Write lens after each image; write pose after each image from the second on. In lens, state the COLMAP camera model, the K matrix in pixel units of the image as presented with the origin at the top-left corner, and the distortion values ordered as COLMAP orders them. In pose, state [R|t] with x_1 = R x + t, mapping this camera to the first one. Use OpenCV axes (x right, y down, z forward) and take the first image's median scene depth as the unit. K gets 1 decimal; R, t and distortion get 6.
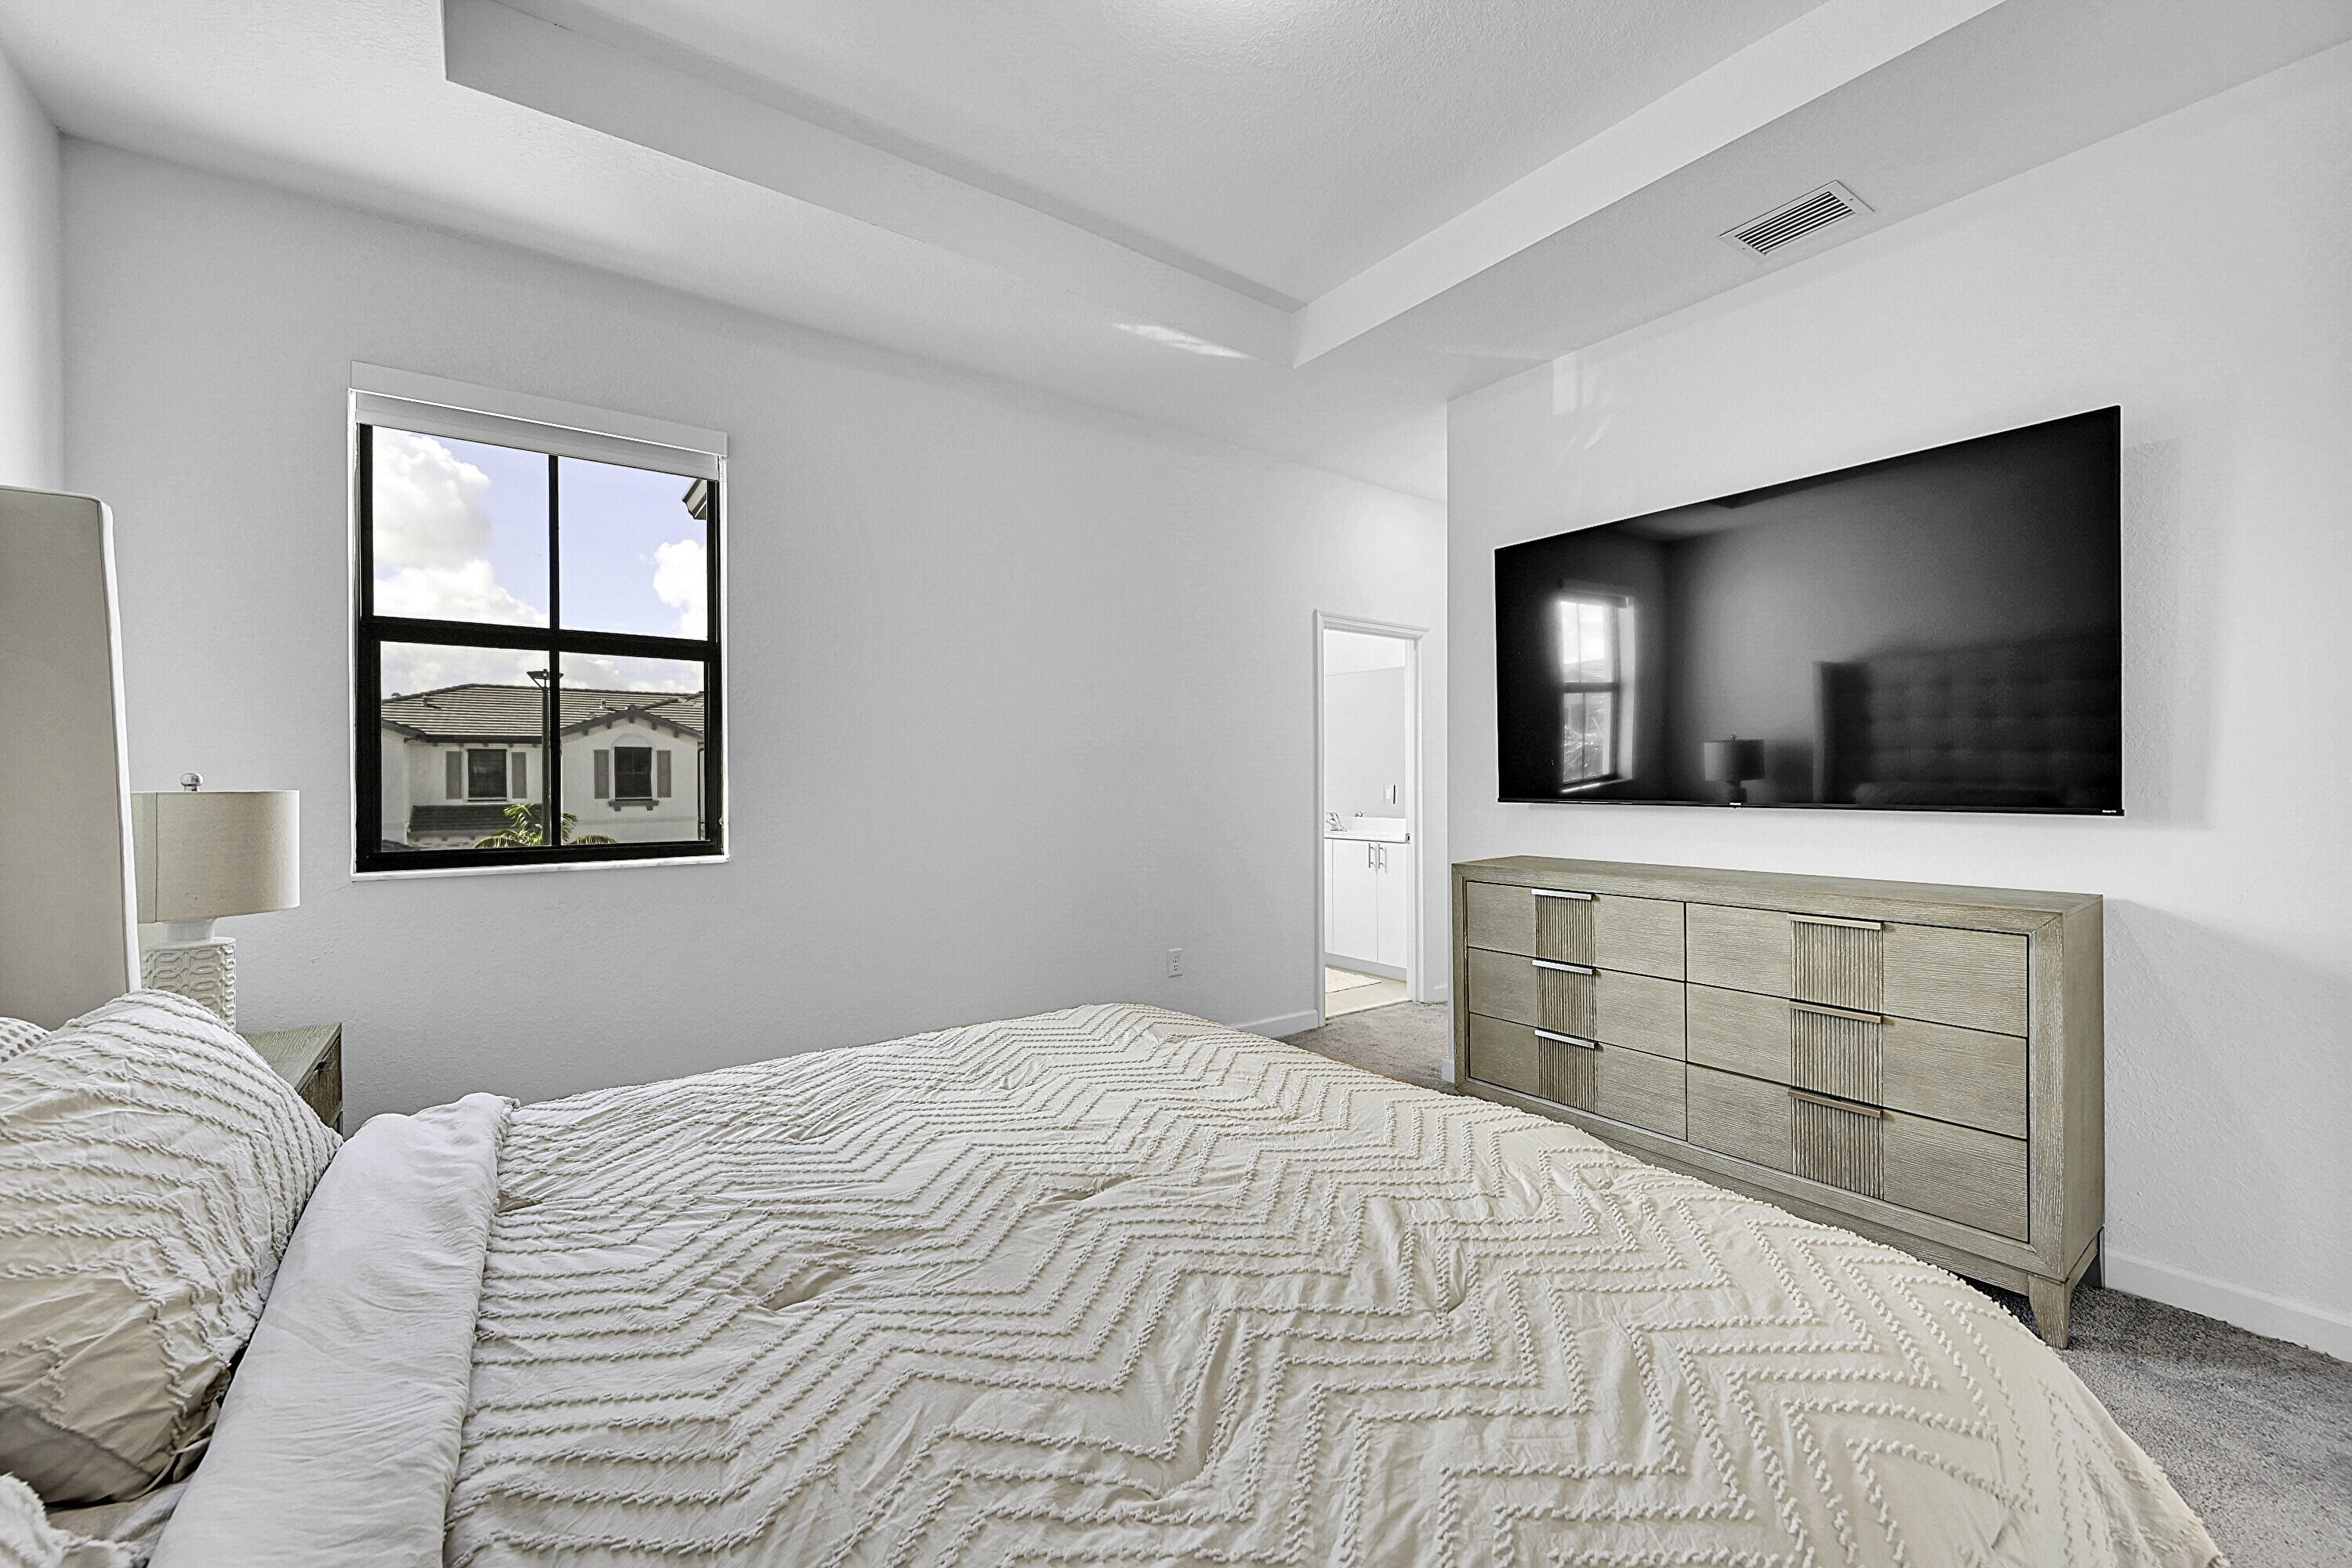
lens RADIAL K [[923.7, 0, 1184.3], [0, 923.7, 779.7], [0, 0, 1]] dist [-0.001502, 0.000938]
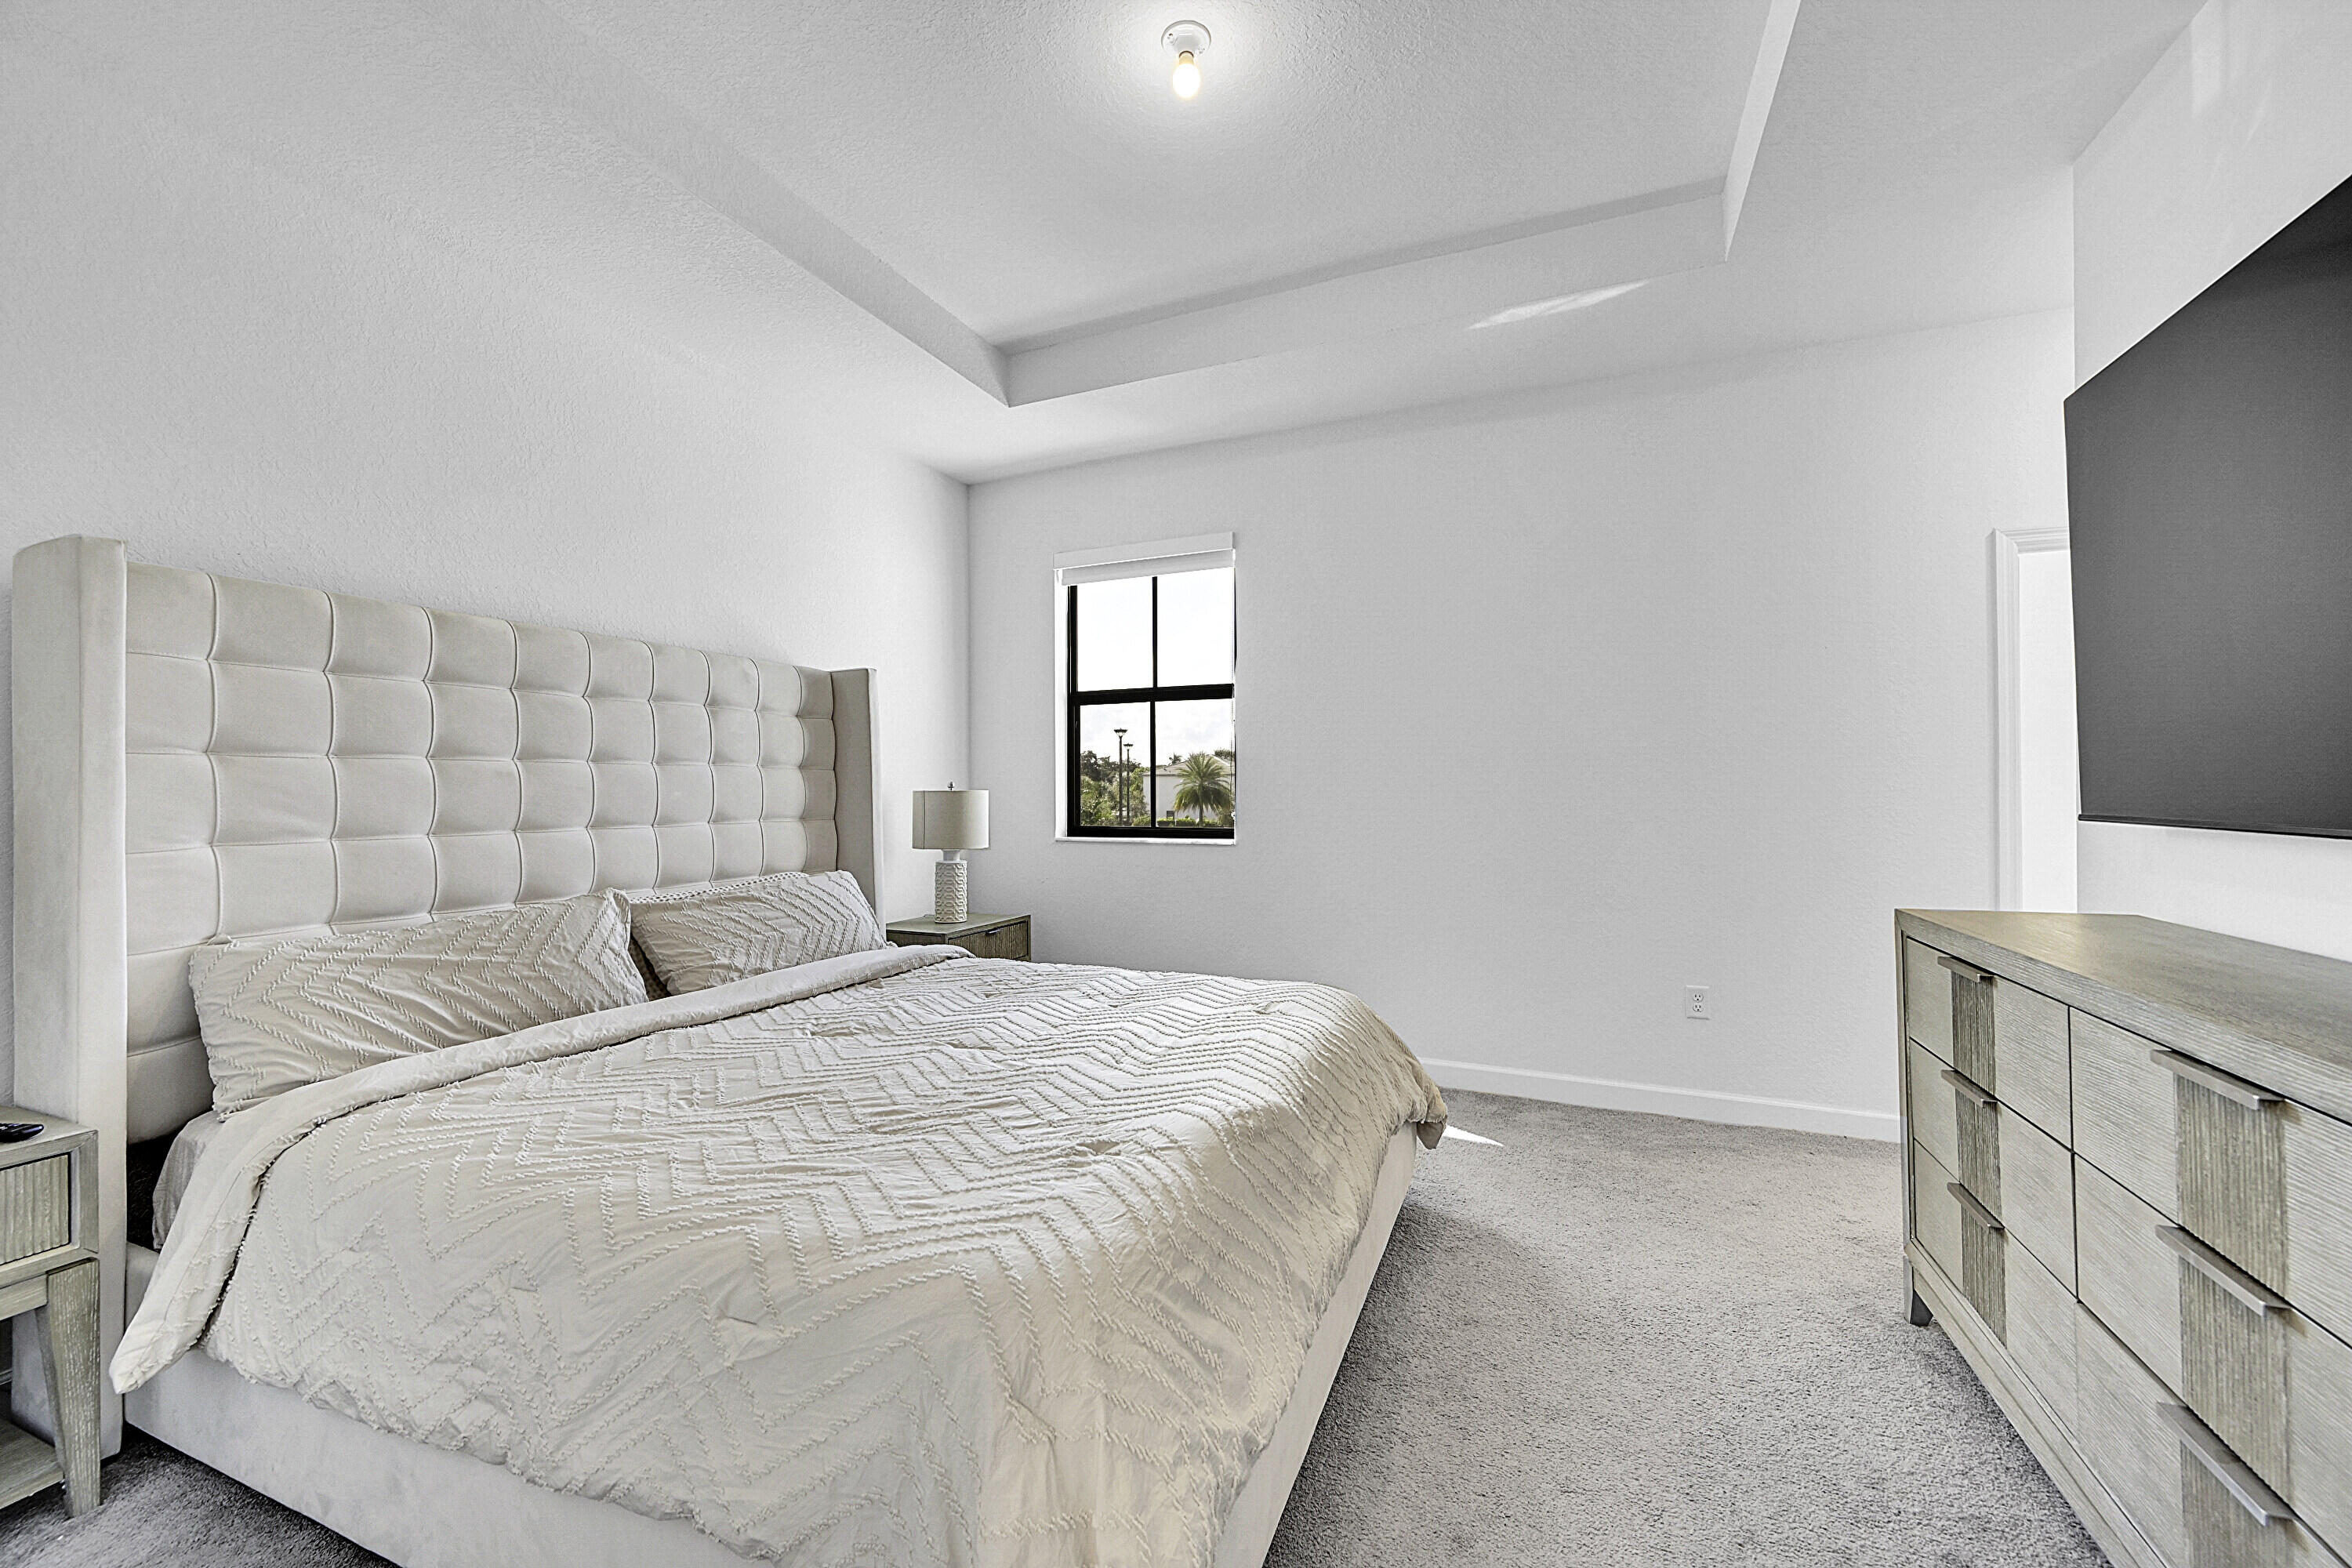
lens RADIAL K [[923.7, 0, 1170.2], [0, 923.7, 784.7], [0, 0, 1]] dist [-0.001502, 0.000938]
pose [[0.508582, 0.000423, -0.861013, 0.760755], [0.003150, 0.999992, 0.002352, -0.003731], [0.861008, -0.003909, 0.508577, 0.261447]]
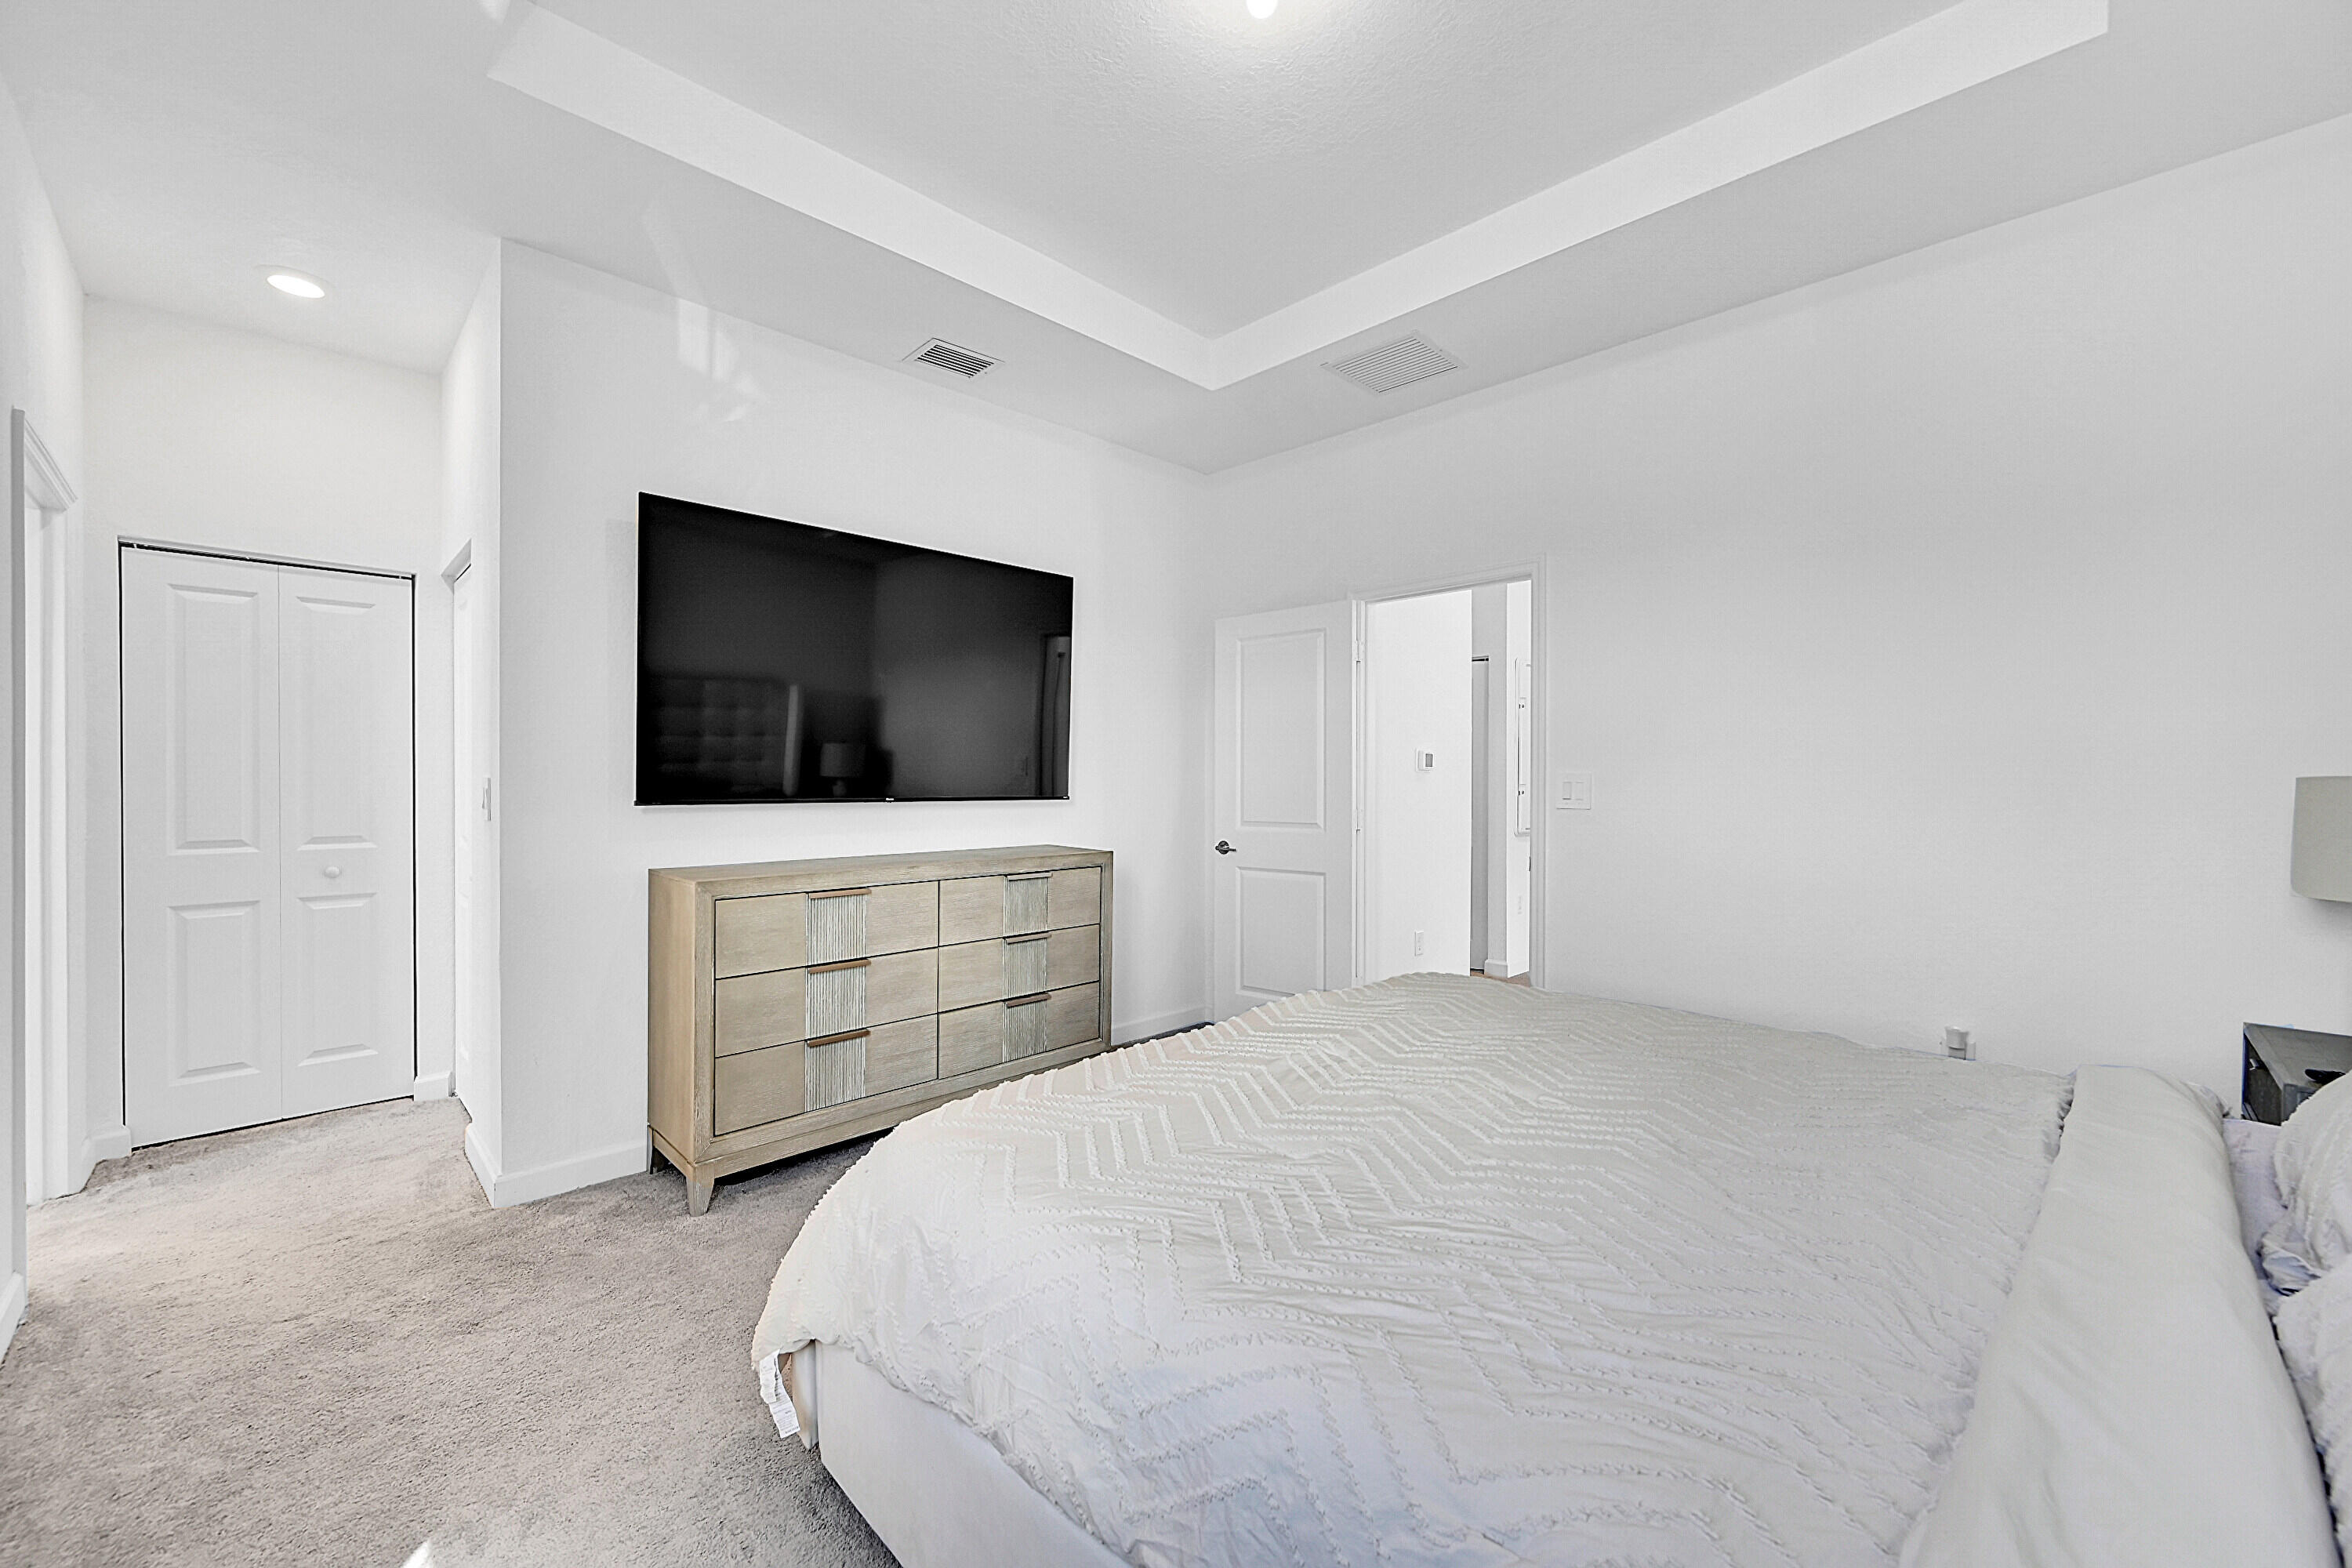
lens RADIAL K [[923.7, 0, 1179.1], [0, 923.7, 782.3], [0, 0, 1]] dist [-0.001502, 0.000938]
pose [[-0.141390, 0.001956, 0.989952, -0.716738], [-0.003058, 0.999992, -0.002412, 0.006465], [-0.989949, -0.003368, -0.141383, 0.885994]]
